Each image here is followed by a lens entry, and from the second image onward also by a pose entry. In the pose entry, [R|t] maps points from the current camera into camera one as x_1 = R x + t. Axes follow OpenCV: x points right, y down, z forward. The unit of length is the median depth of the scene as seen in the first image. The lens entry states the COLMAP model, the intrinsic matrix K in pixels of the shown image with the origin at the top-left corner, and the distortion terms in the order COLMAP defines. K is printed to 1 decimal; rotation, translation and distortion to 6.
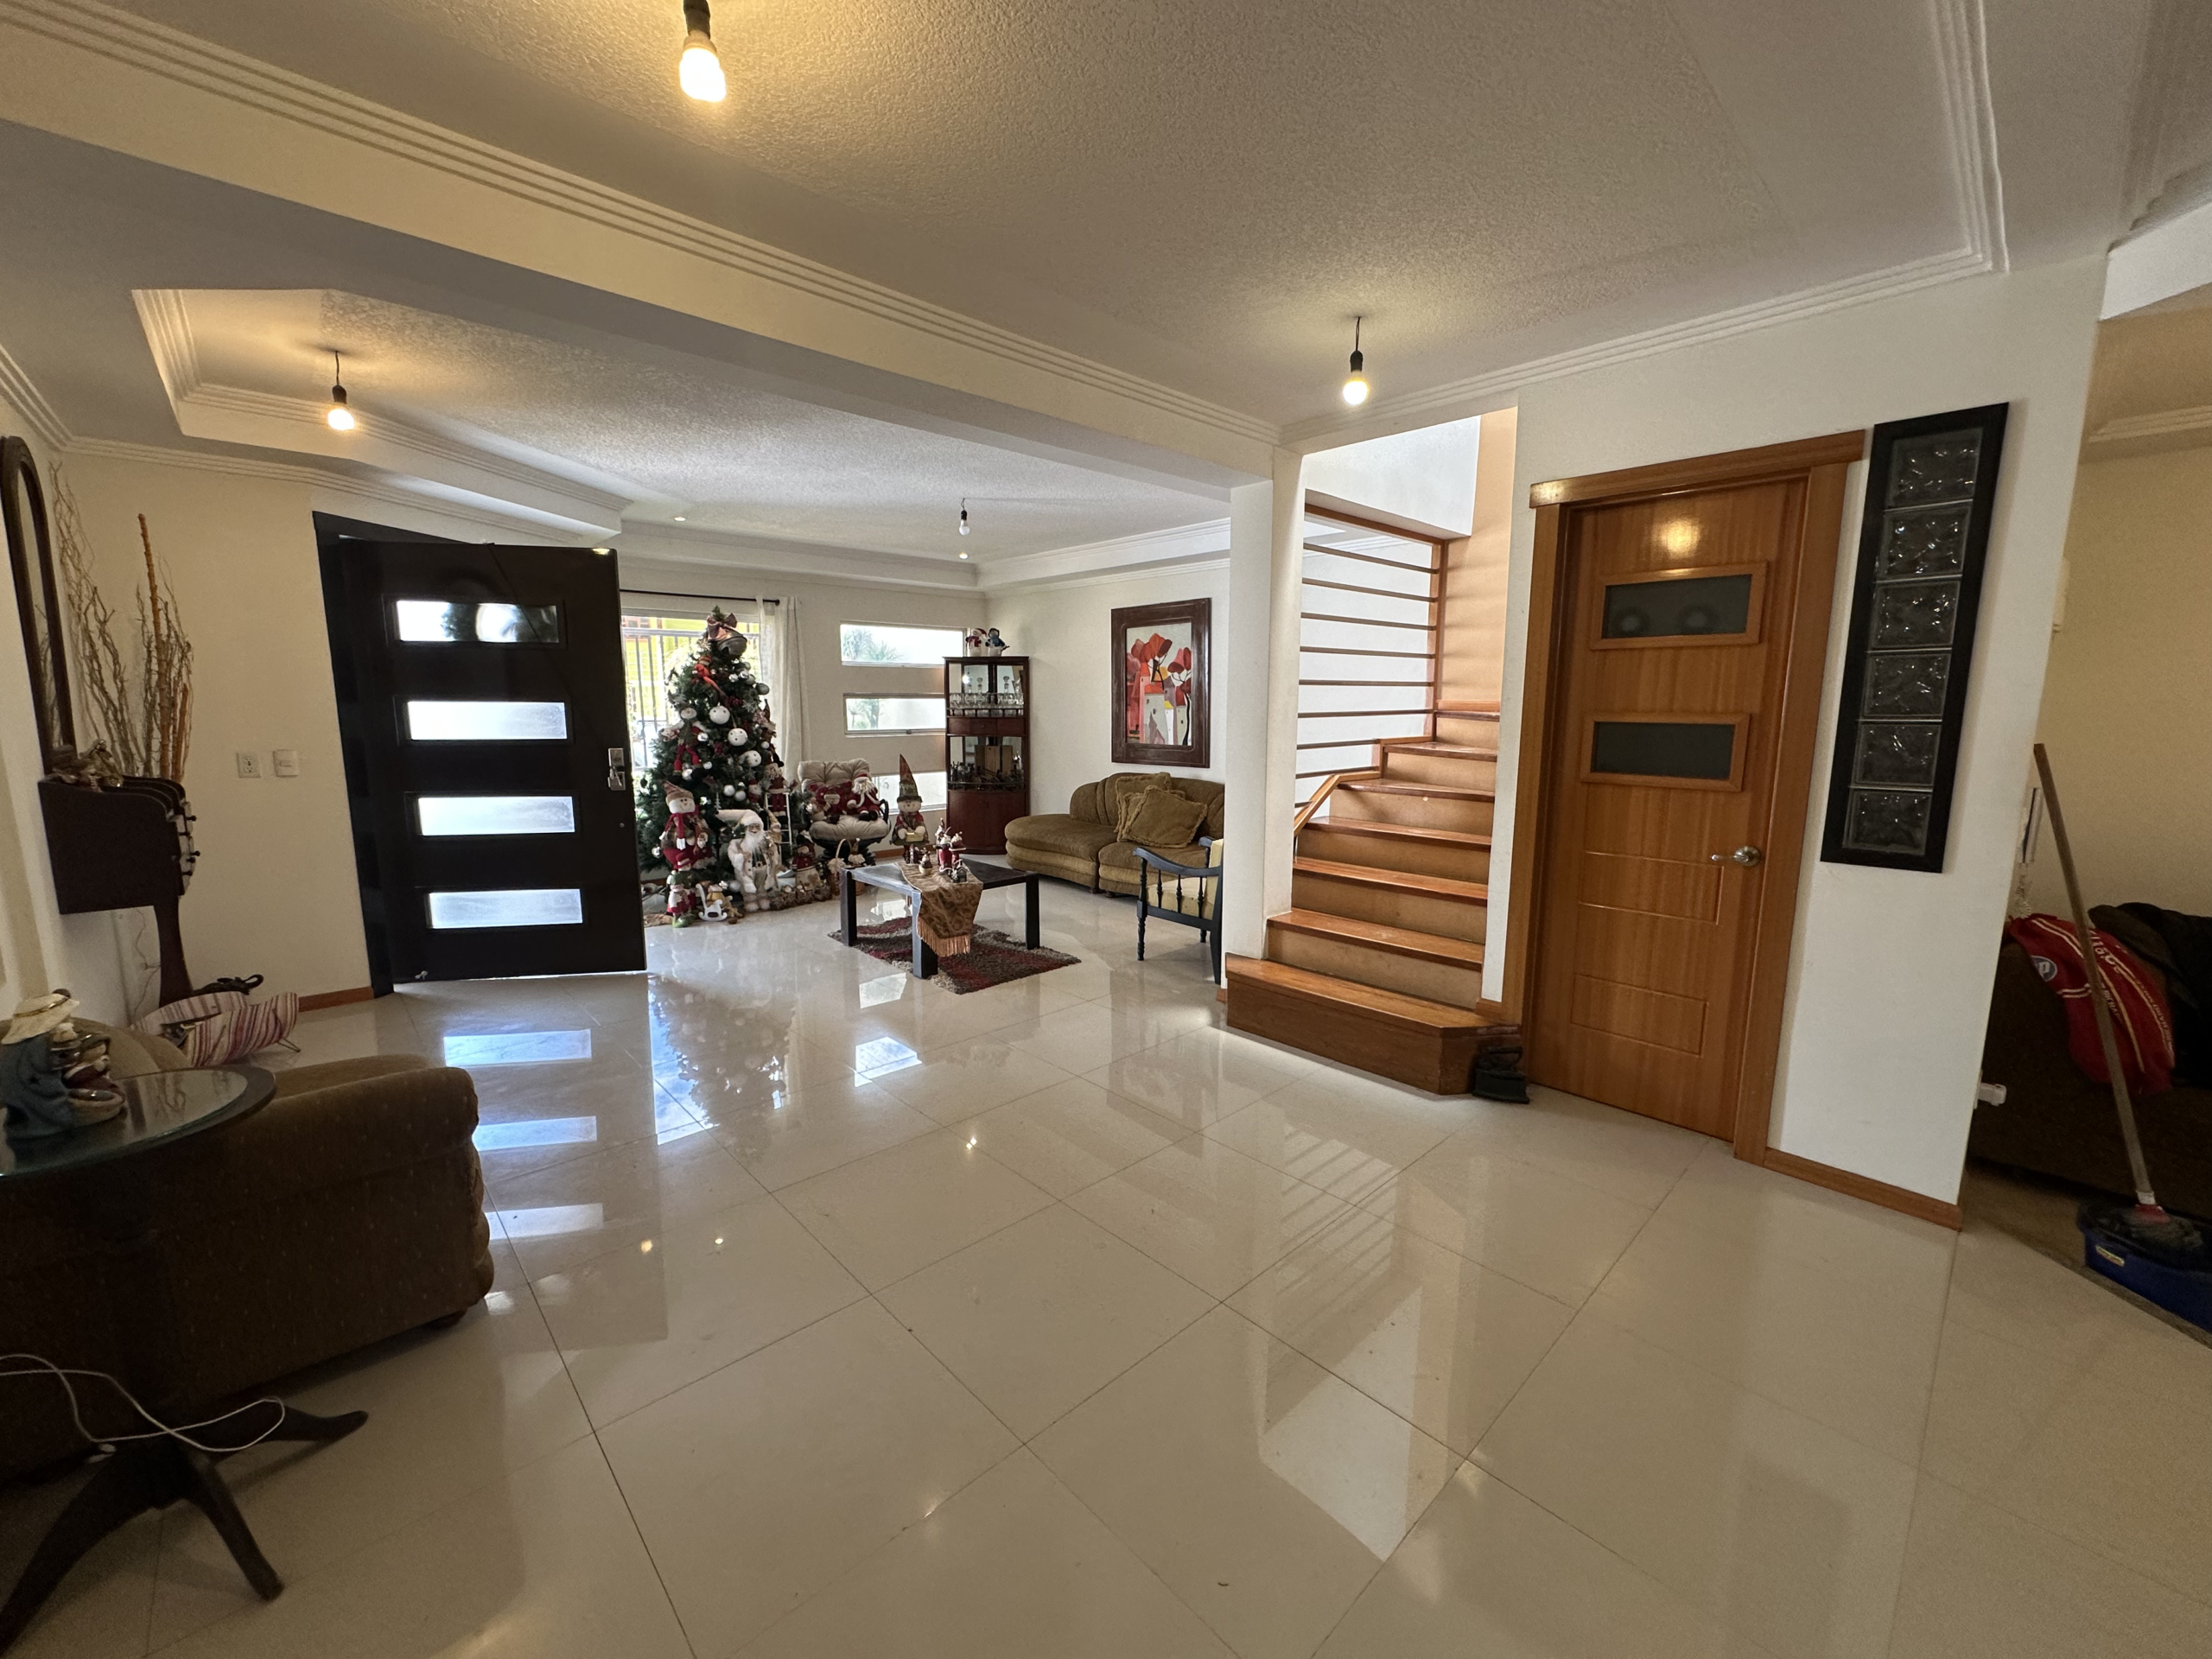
lens RADIAL K [[880.9, 0, 1106.1], [0, 880.9, 821.1], [0, 0, 1]] dist [-0.004038, -0.000061]
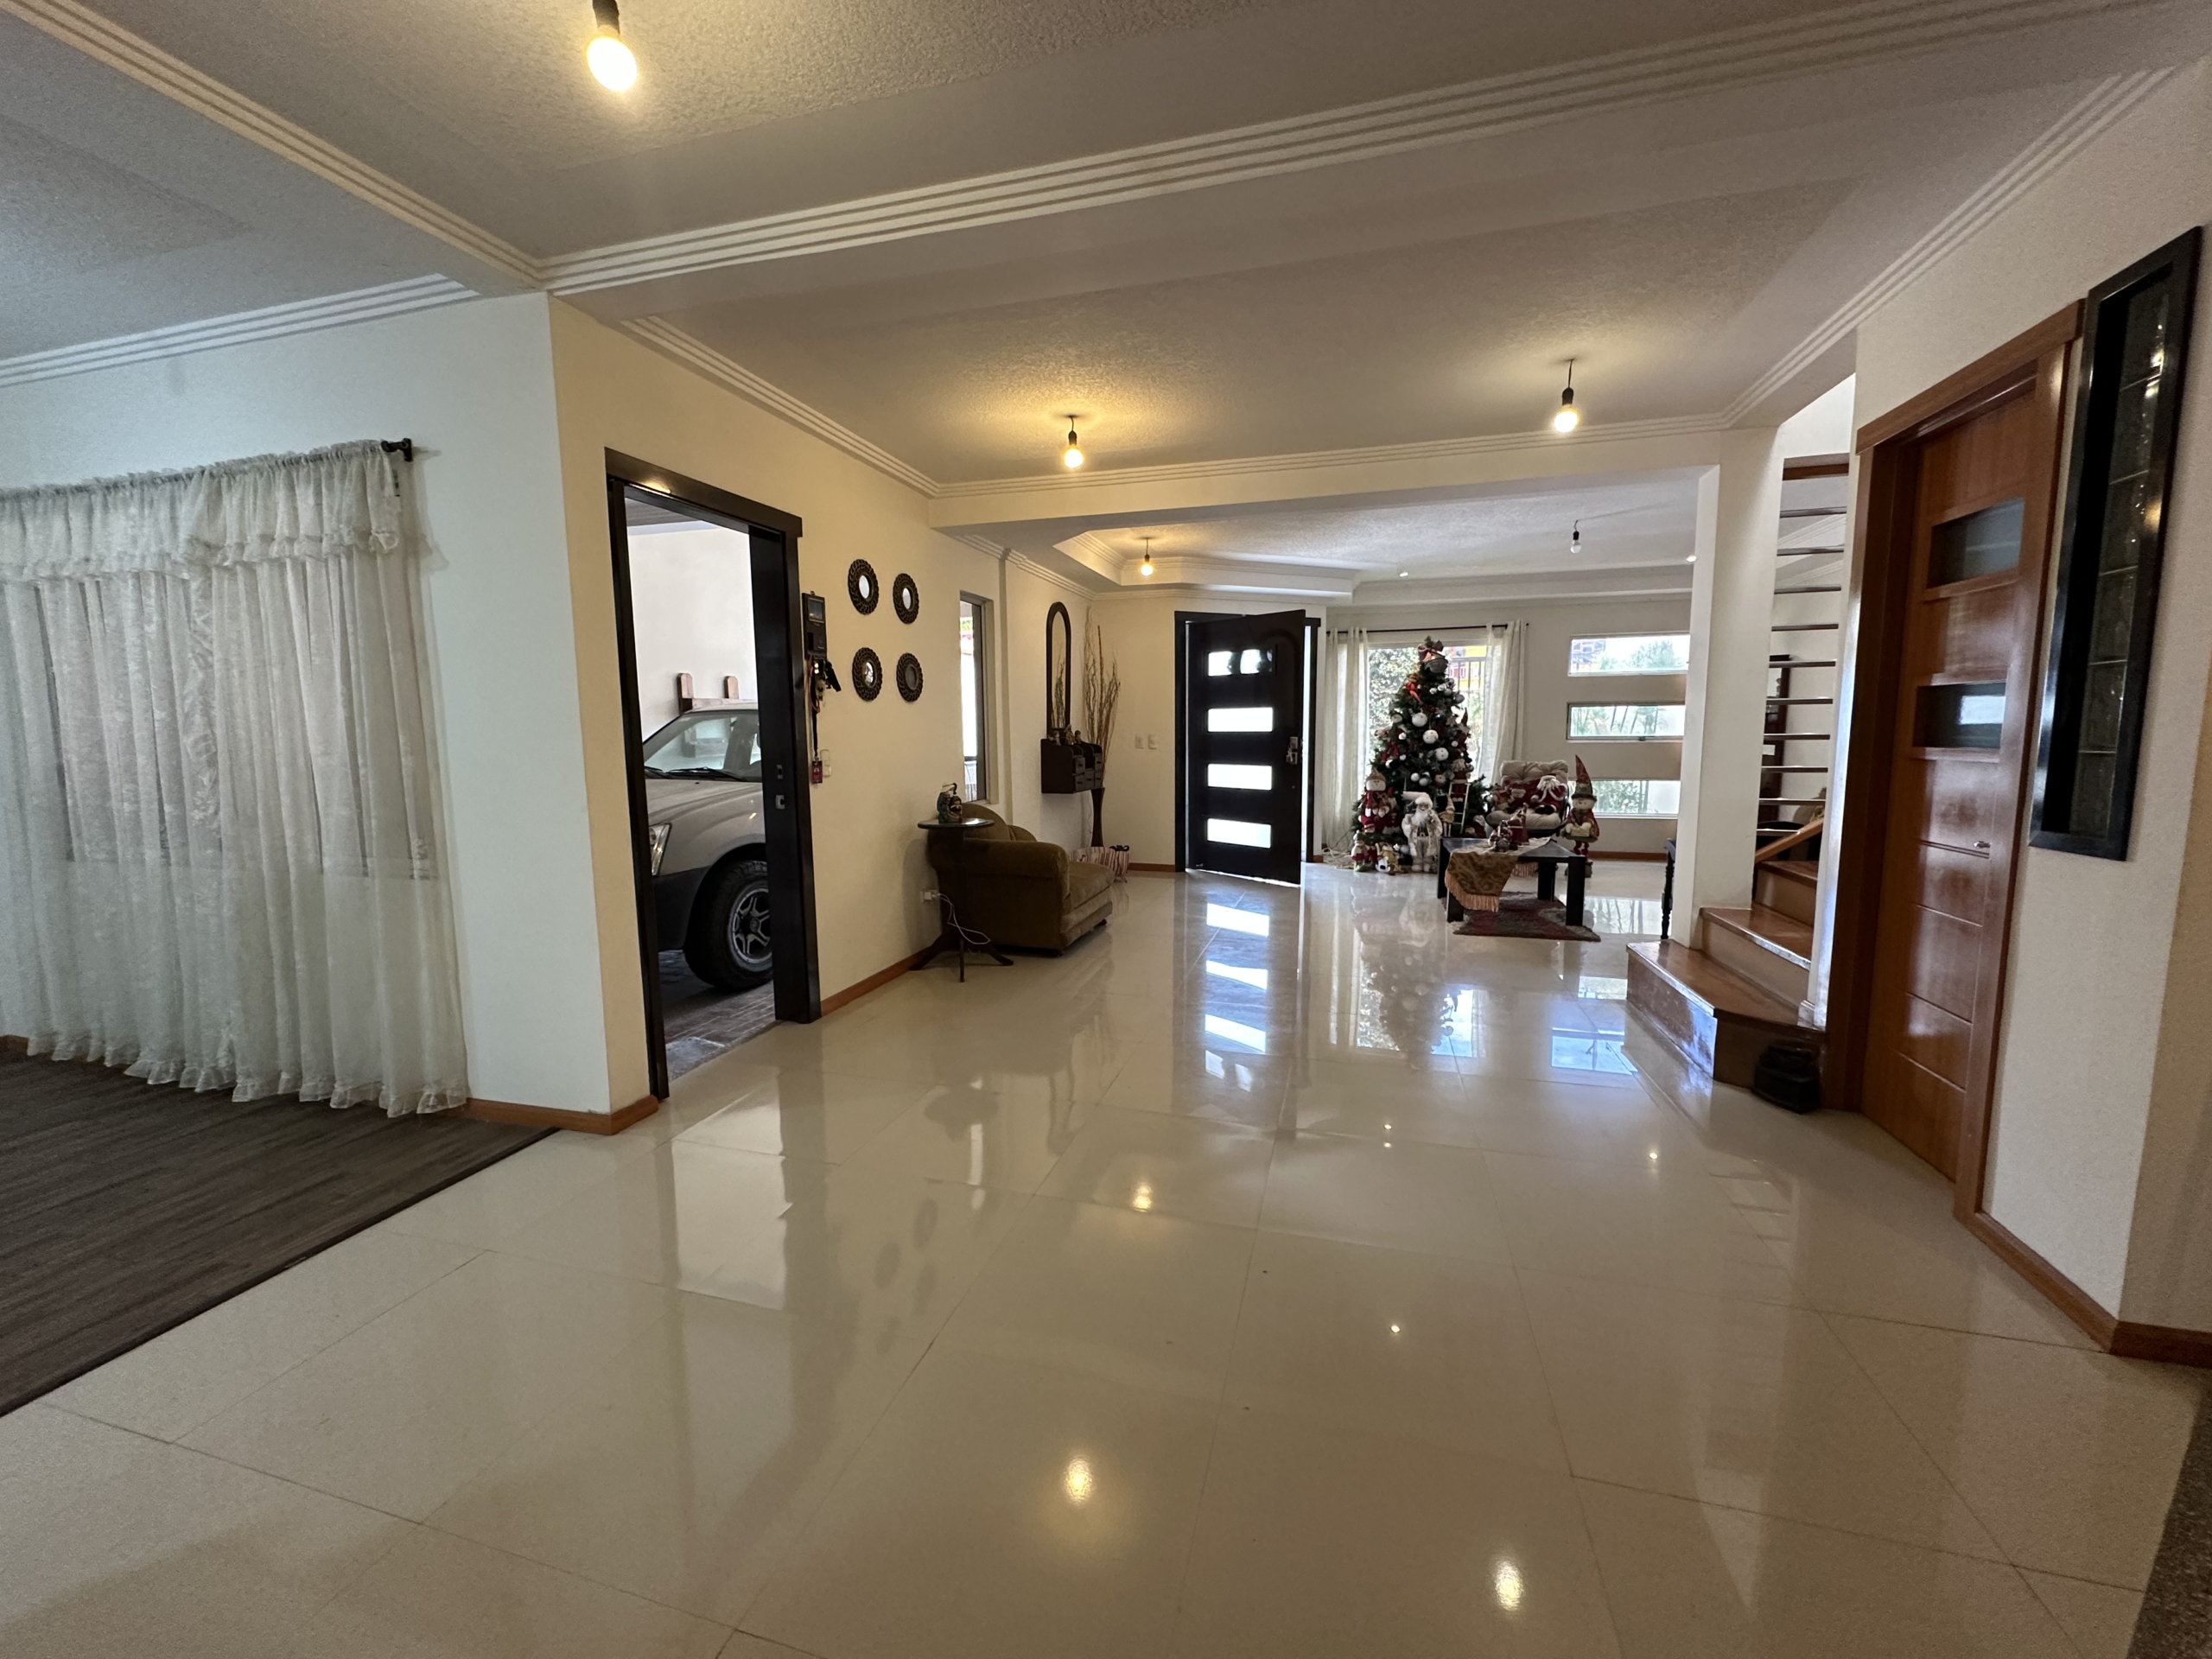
lens RADIAL K [[880.9, 0, 1106.0], [0, 880.9, 824.1], [0, 0, 1]] dist [-0.004038, -0.000061]
pose [[0.508830, 0.087363, -0.856423, 0.468811], [-0.110096, 0.993272, 0.035912, 0.038204], [0.853798, 0.076016, 0.515024, -0.053675]]
